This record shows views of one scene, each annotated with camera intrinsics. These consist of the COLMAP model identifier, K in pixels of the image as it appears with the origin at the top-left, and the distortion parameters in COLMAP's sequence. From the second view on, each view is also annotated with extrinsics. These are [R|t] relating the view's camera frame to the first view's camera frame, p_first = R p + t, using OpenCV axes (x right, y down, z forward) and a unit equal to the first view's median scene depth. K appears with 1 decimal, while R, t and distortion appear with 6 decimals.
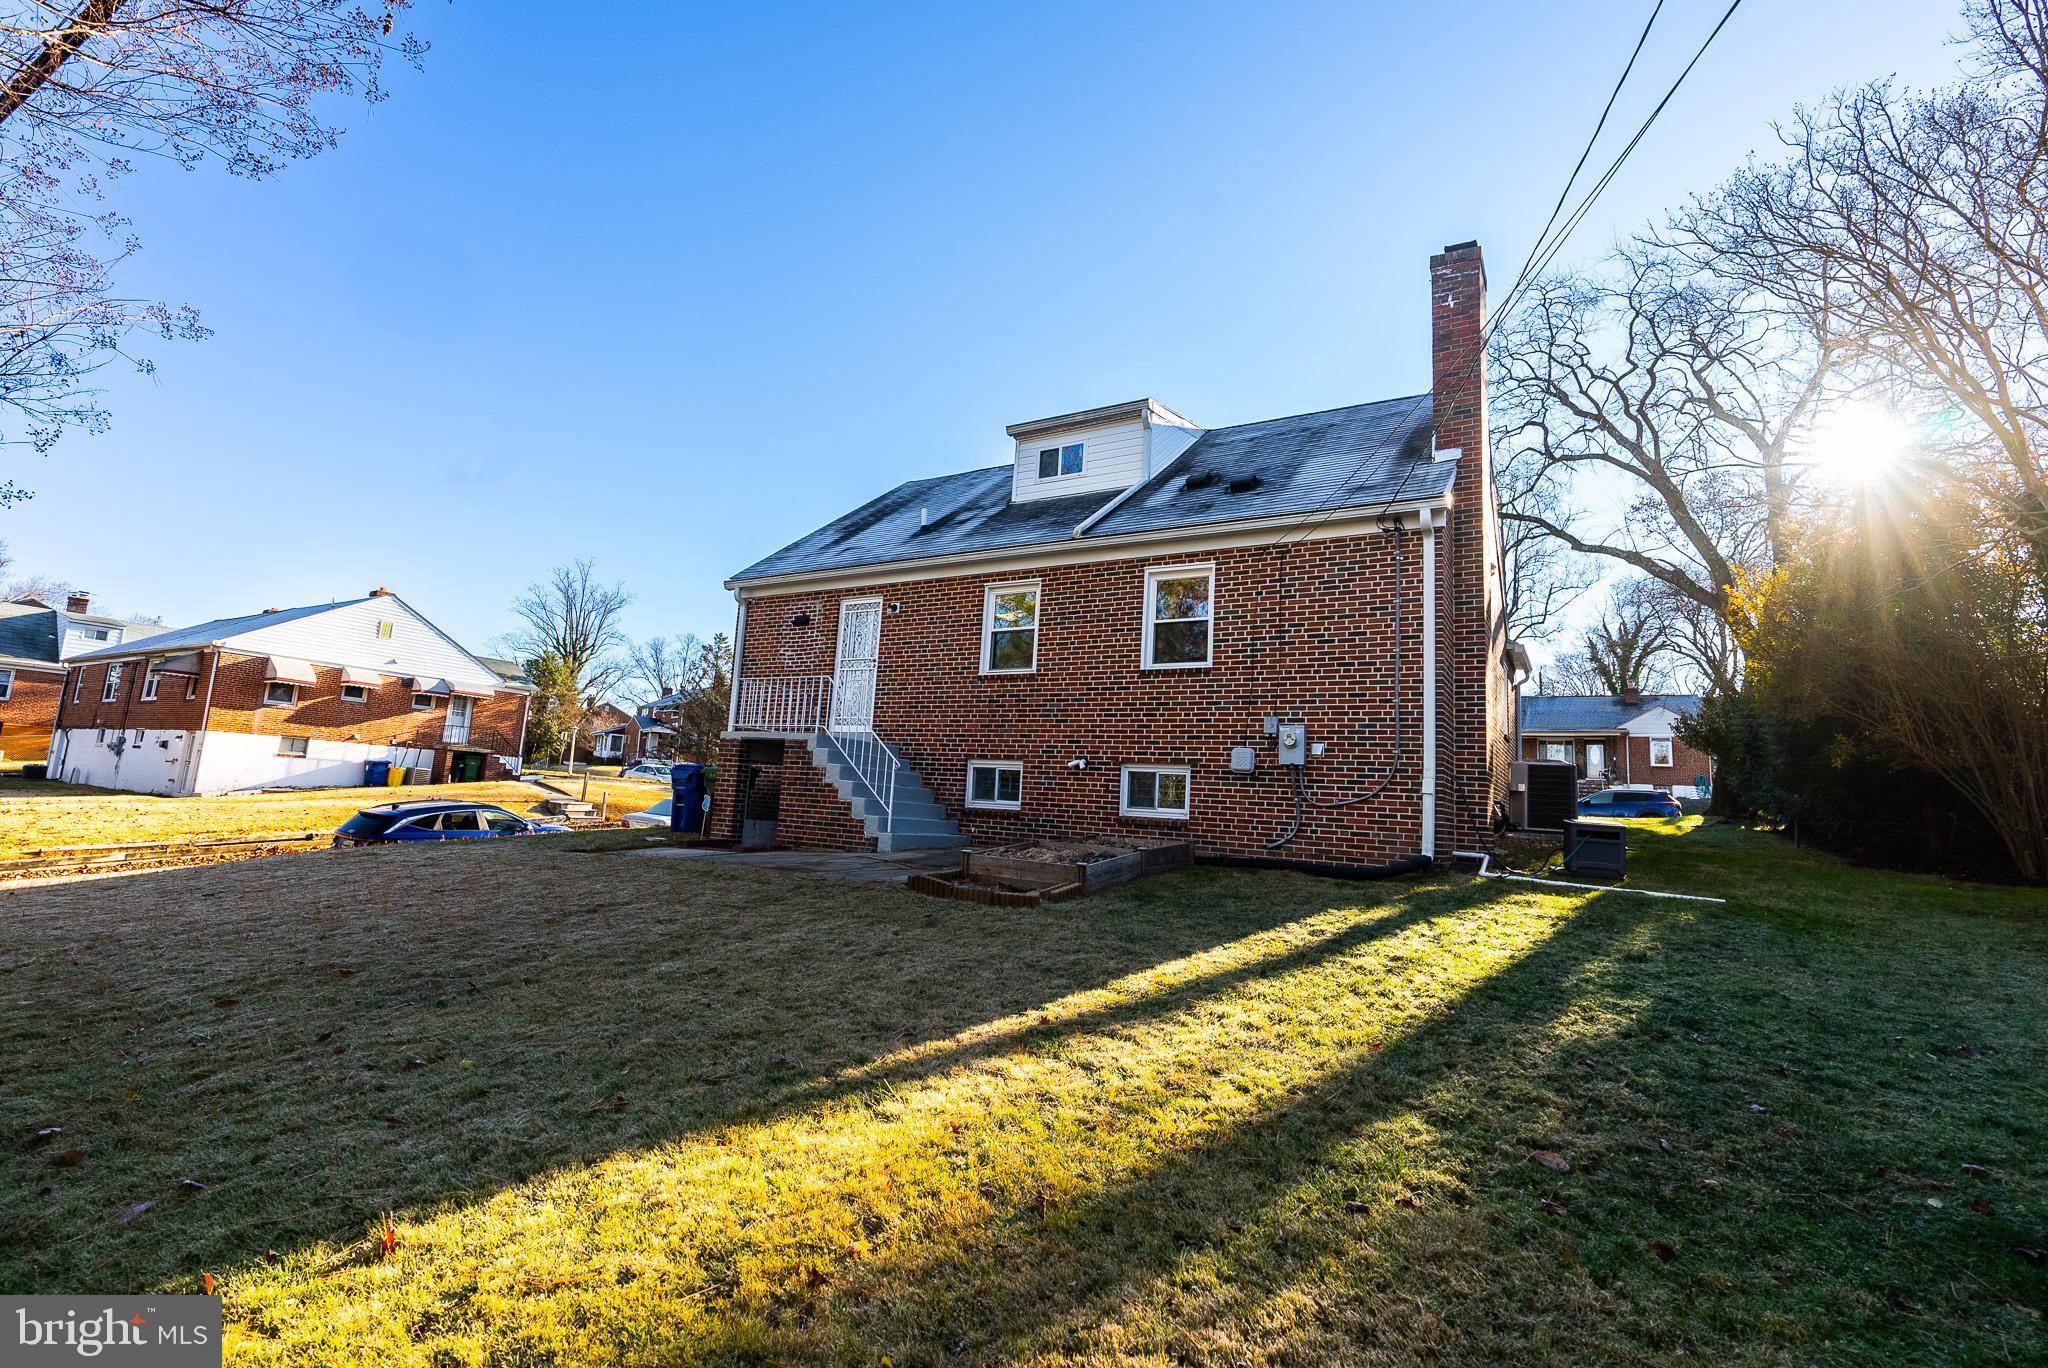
lens RADIAL K [[935.7, 0, 1024.0], [0, 935.7, 681.9], [0, 0, 1]] dist [-0.001615, -0.000026]
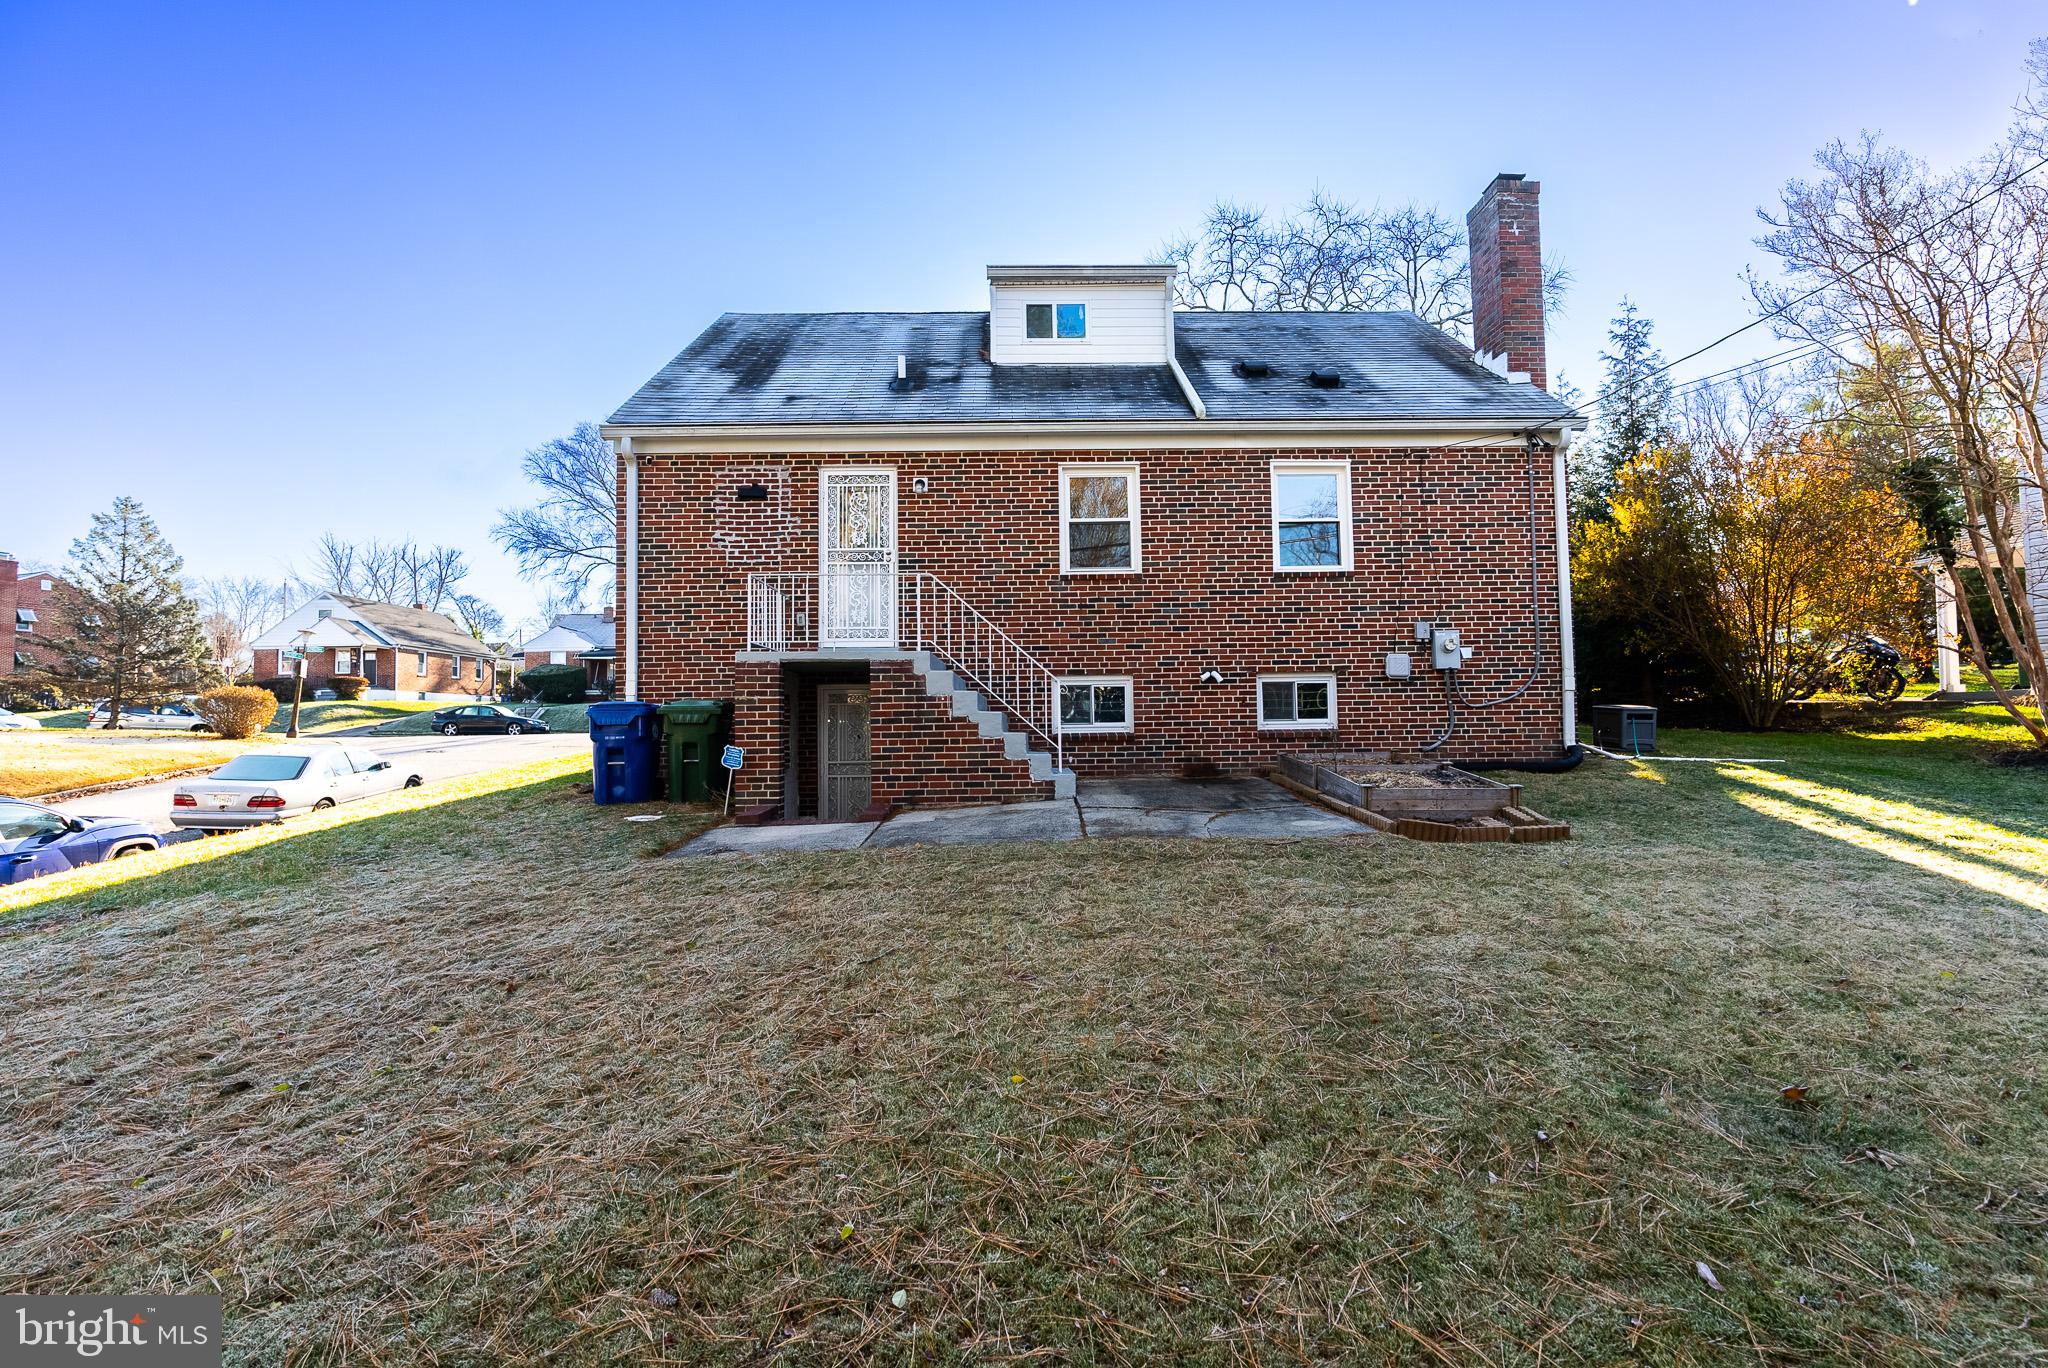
lens RADIAL K [[935.7, 0, 1022.5], [0, 935.7, 685.8], [0, 0, 1]] dist [-0.001615, -0.000026]
pose [[0.834411, -0.050364, 0.548836, -0.550594], [-0.012022, 0.993916, 0.109484, 0.000195], [-0.551011, -0.097953, 0.828729, 0.332053]]
